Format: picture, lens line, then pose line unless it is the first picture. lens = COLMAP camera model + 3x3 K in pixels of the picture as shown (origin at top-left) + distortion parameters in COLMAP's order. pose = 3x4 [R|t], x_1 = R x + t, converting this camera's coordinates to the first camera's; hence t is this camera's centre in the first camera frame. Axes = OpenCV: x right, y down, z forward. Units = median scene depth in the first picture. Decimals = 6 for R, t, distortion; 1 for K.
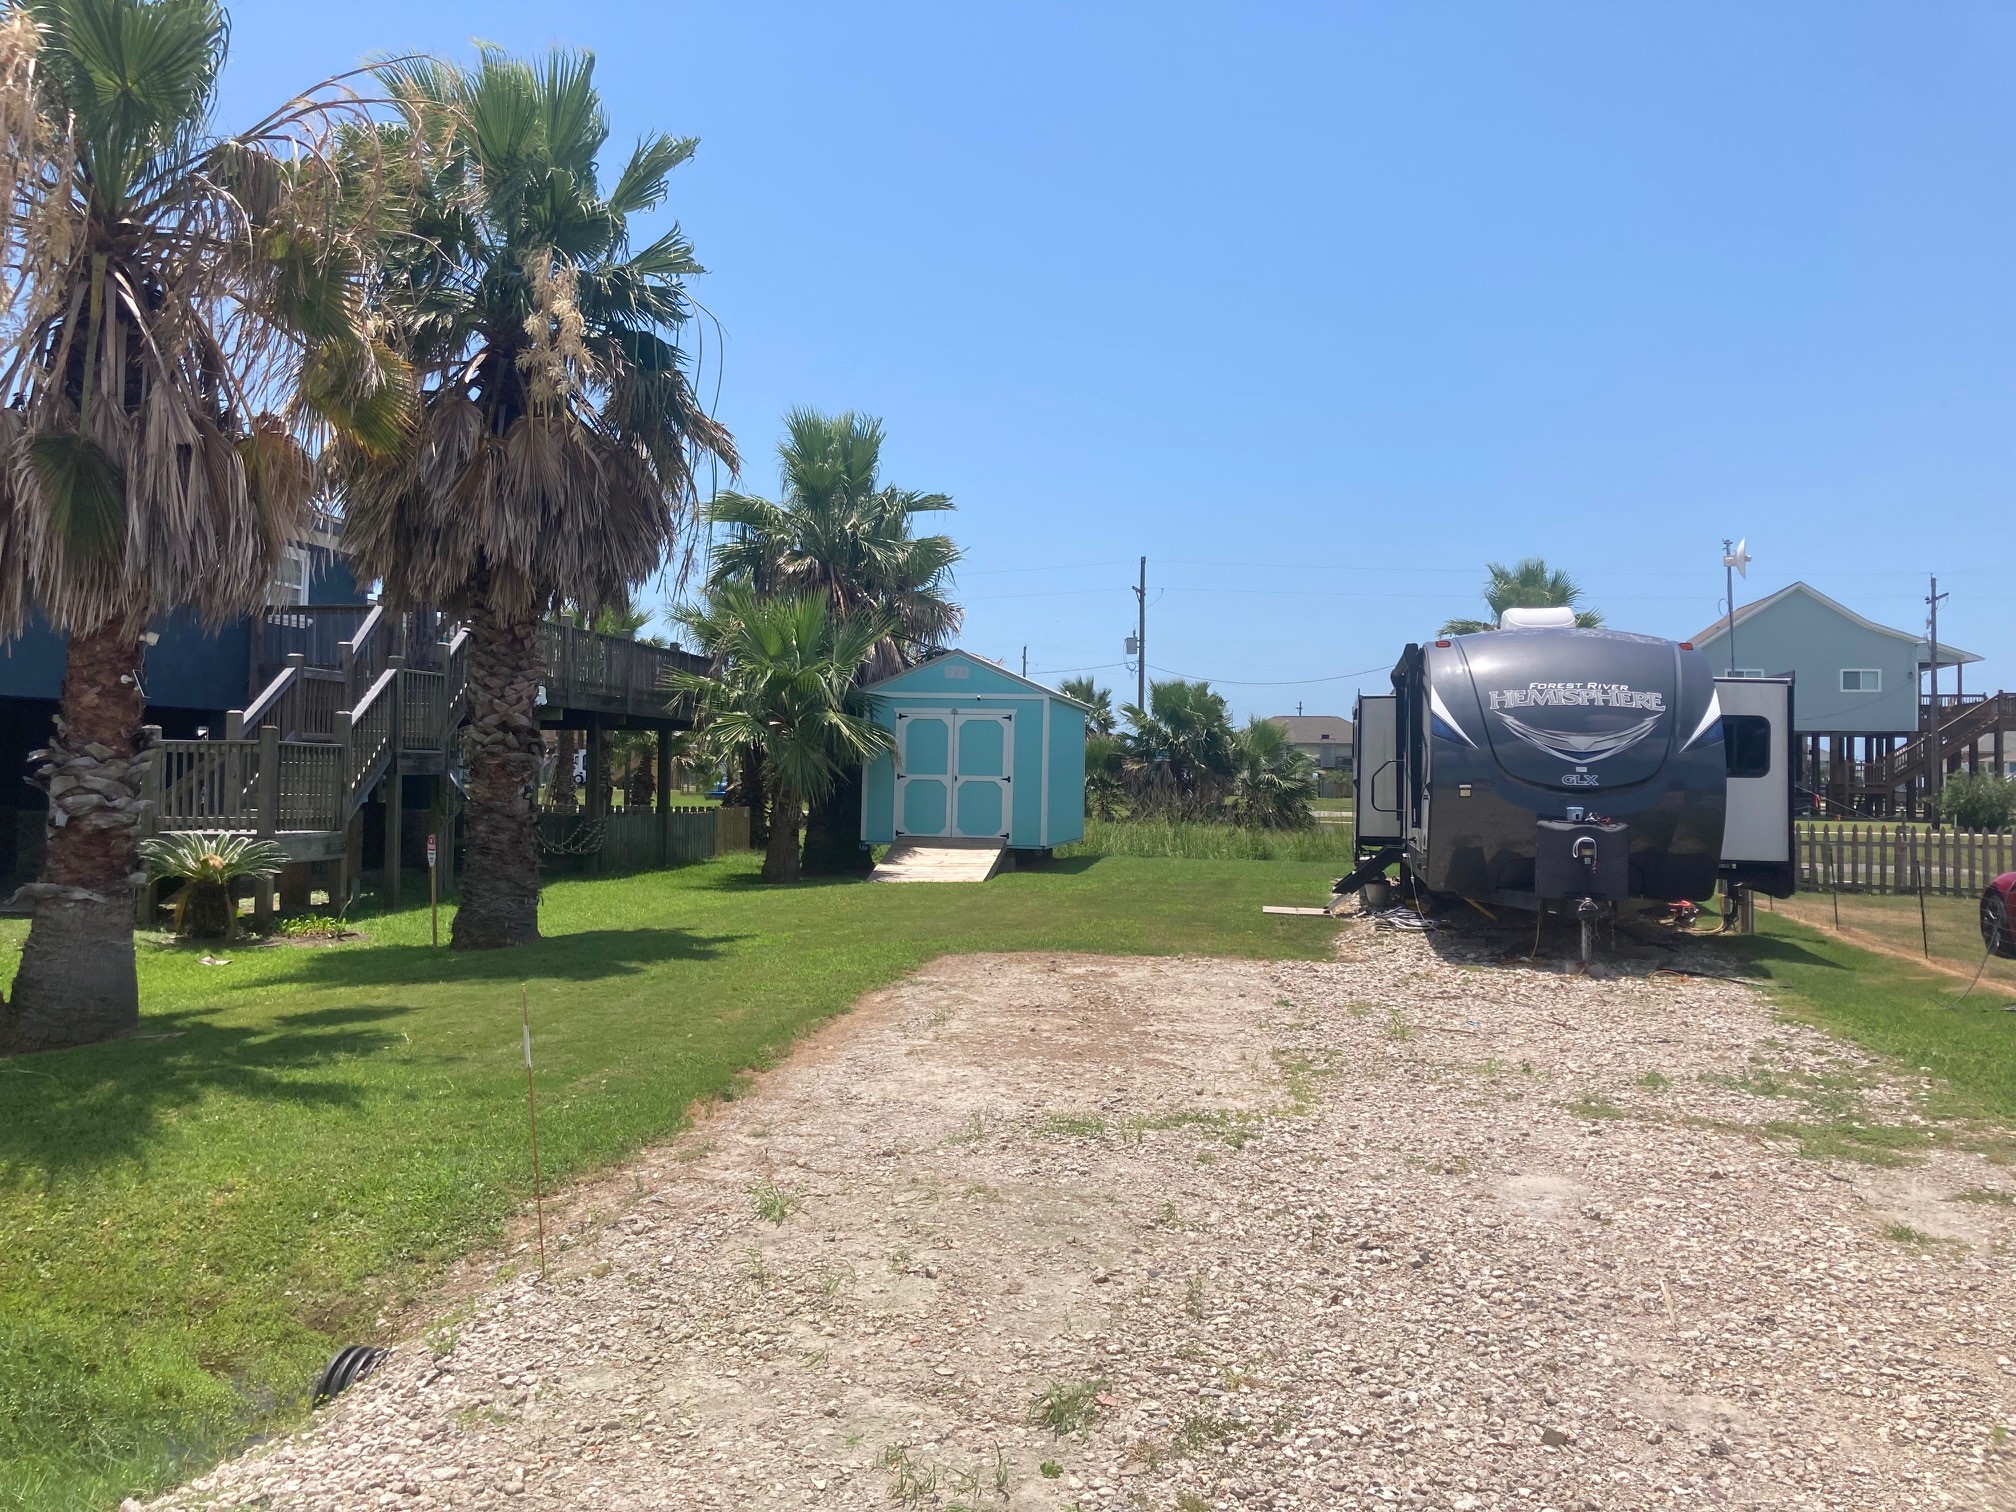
lens RADIAL K [[1681.4, 0, 1011.6], [0, 1681.4, 735.0], [0, 0, 1]] dist [0.075027, -0.014914]
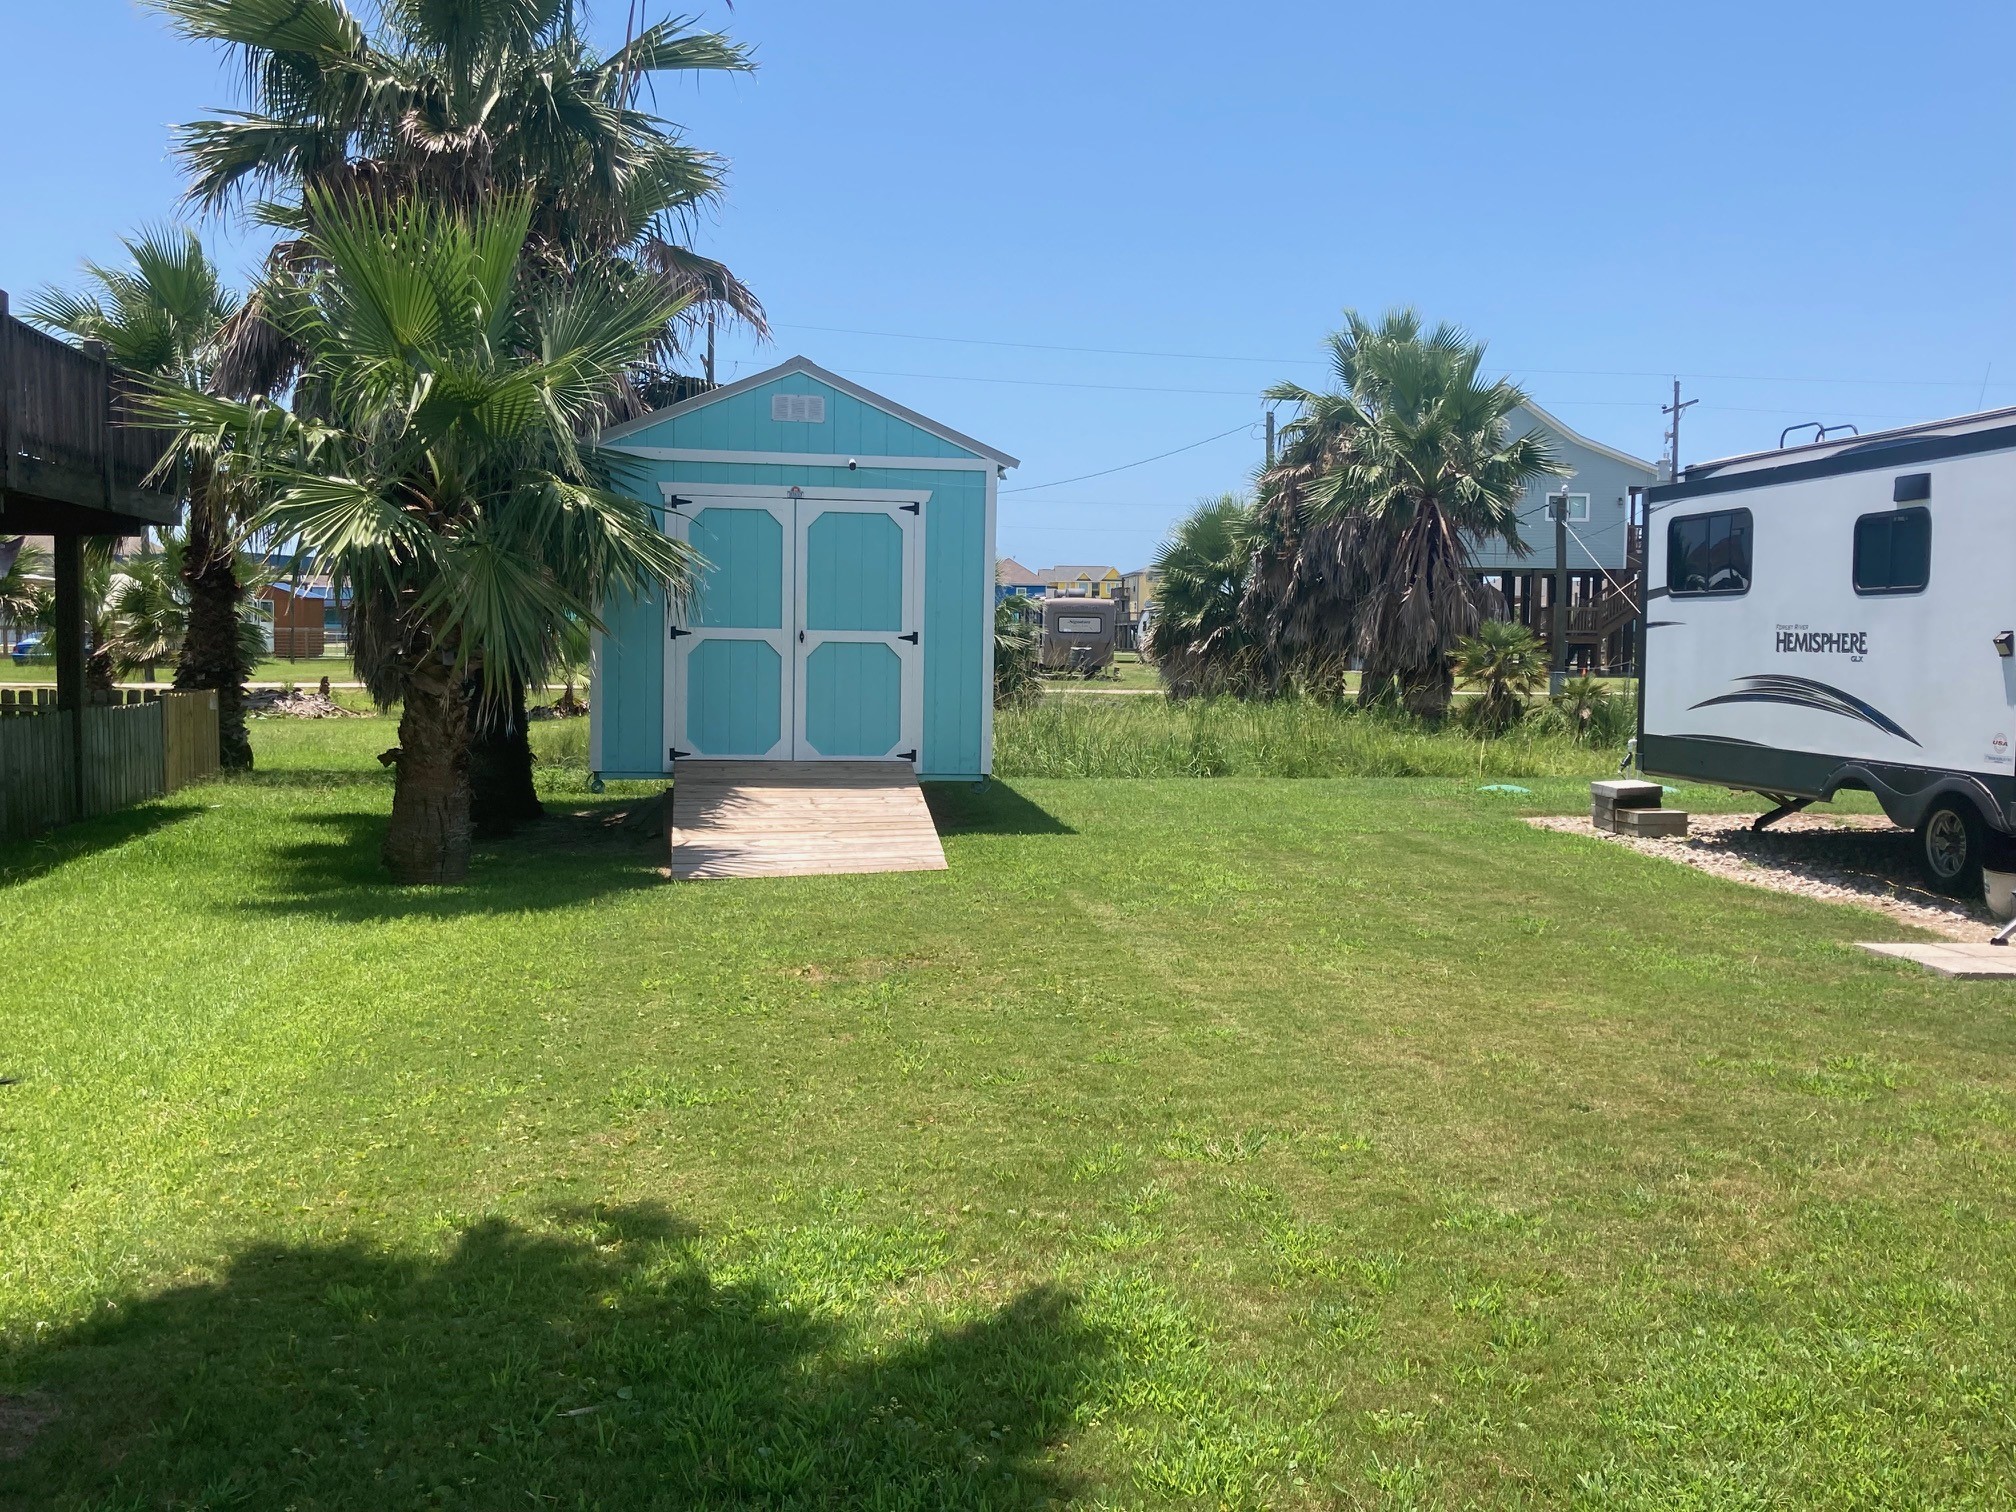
lens RADIAL K [[1932.2, 0, 1006.5], [0, 1932.2, 739.5], [0, 0, 1]] dist [0.065929, 0.000000]
pose [[0.952965, -0.021270, 0.302332, -0.252938], [-0.003648, 0.996657, 0.081617, 0.017975], [-0.303057, -0.078881, 0.949702, 0.822322]]
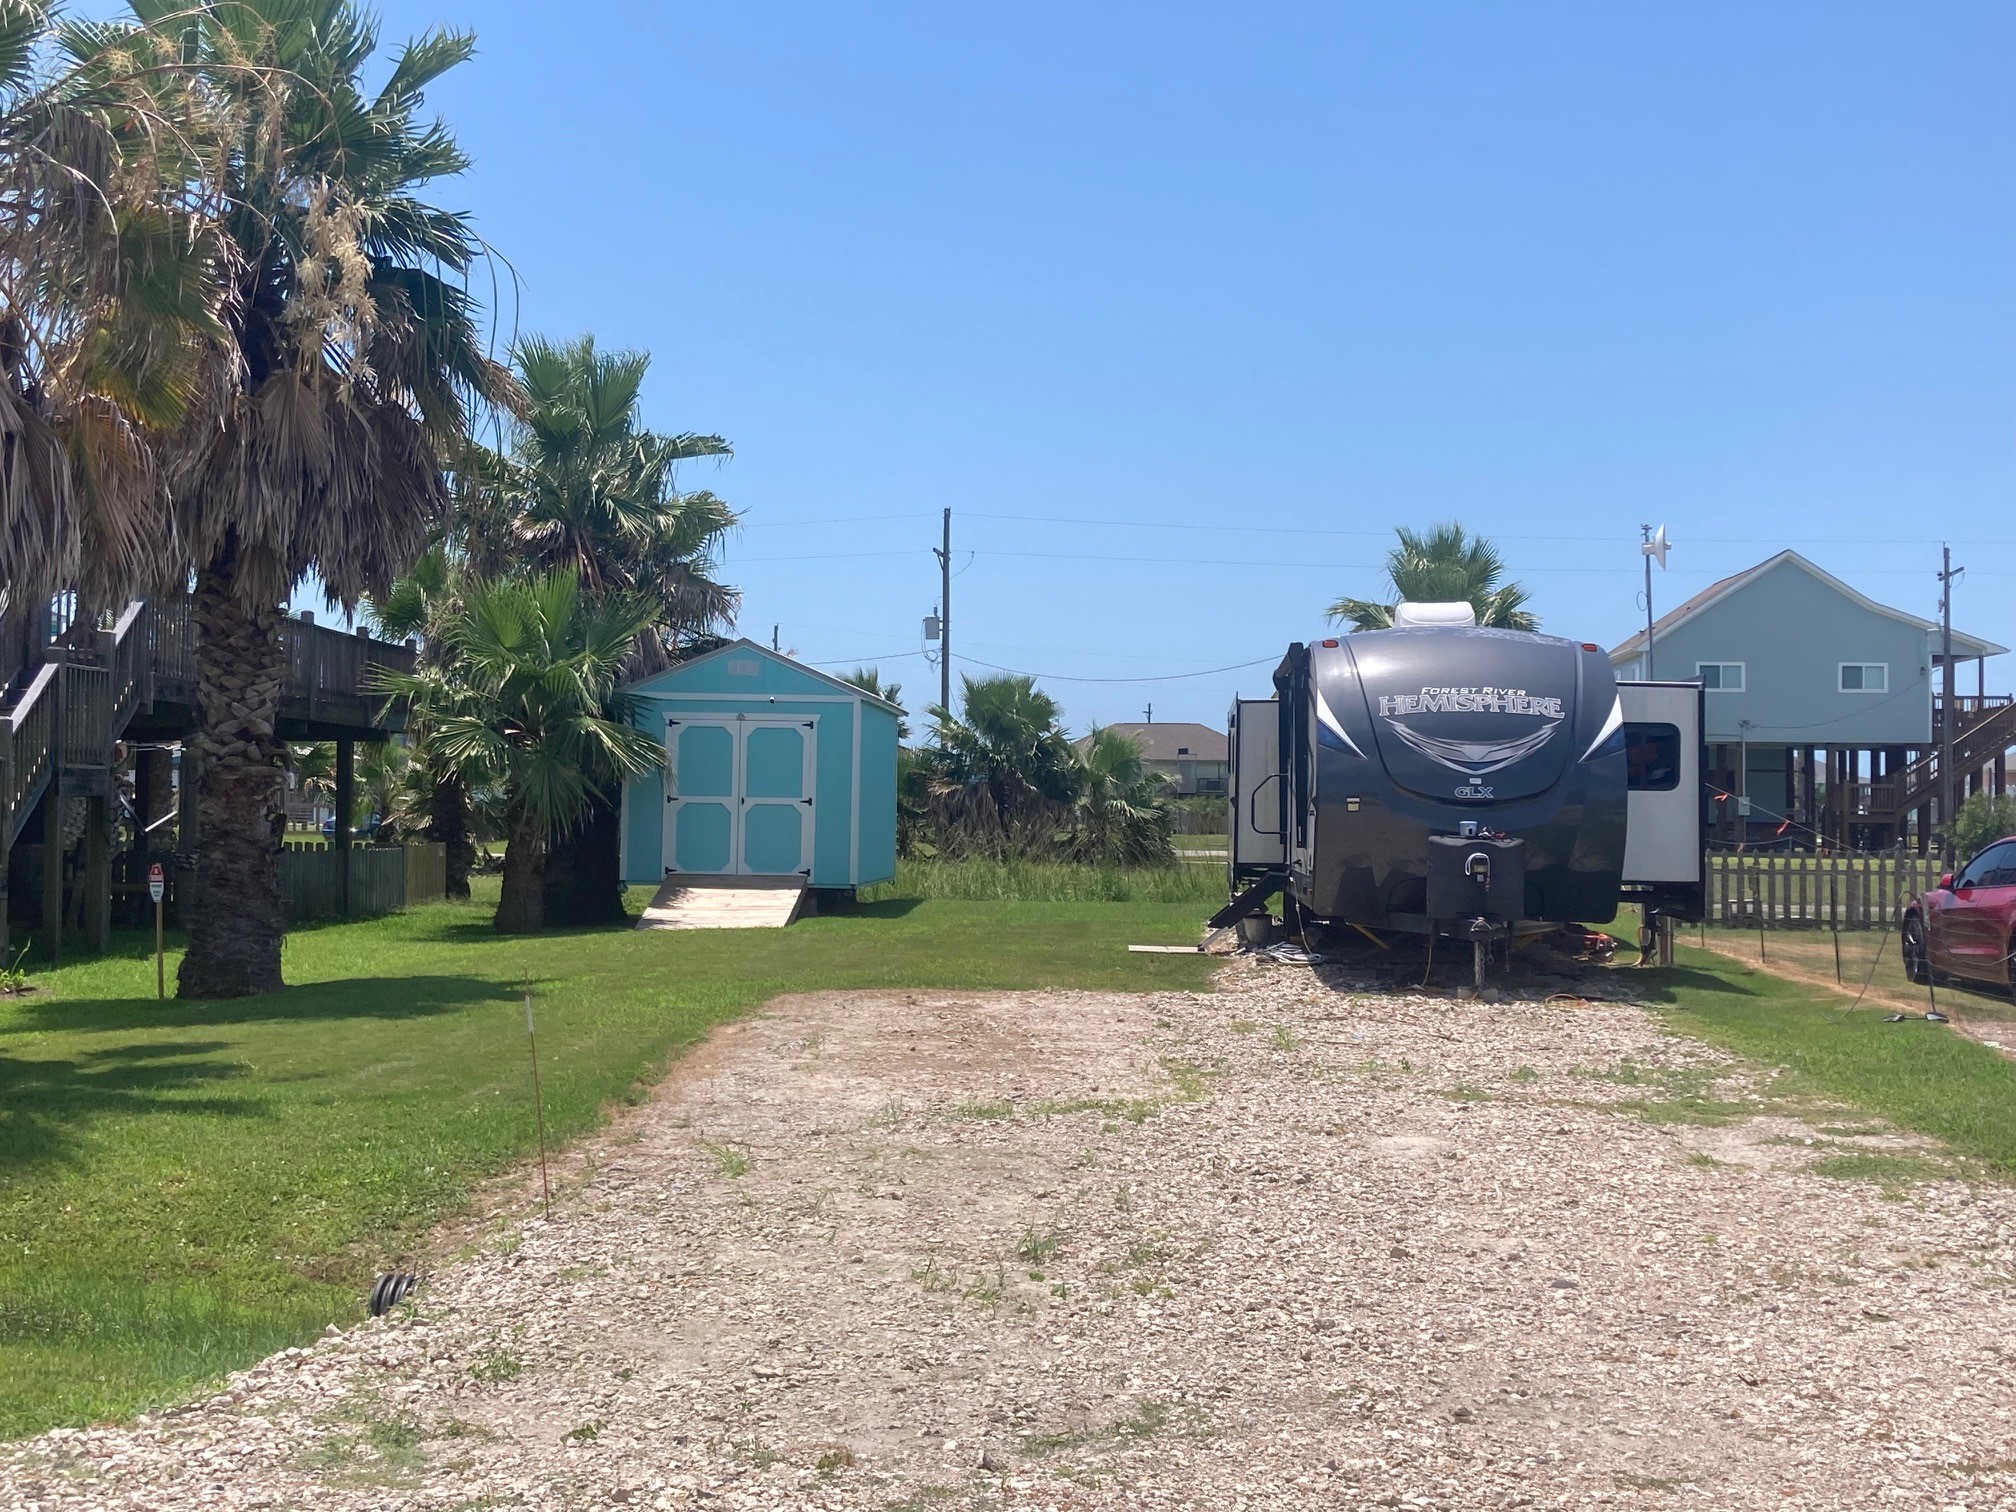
lens RADIAL K [[2359.2, 0, 1023.4], [0, 2359.2, 752.3], [0, 0, 1]] dist [0.256225, 0.000000]
pose [[0.993143, -0.000995, 0.116902, -0.056877], [0.000875, 0.999999, 0.001079, 0.002726], [-0.116903, -0.000969, 0.993143, -0.242500]]
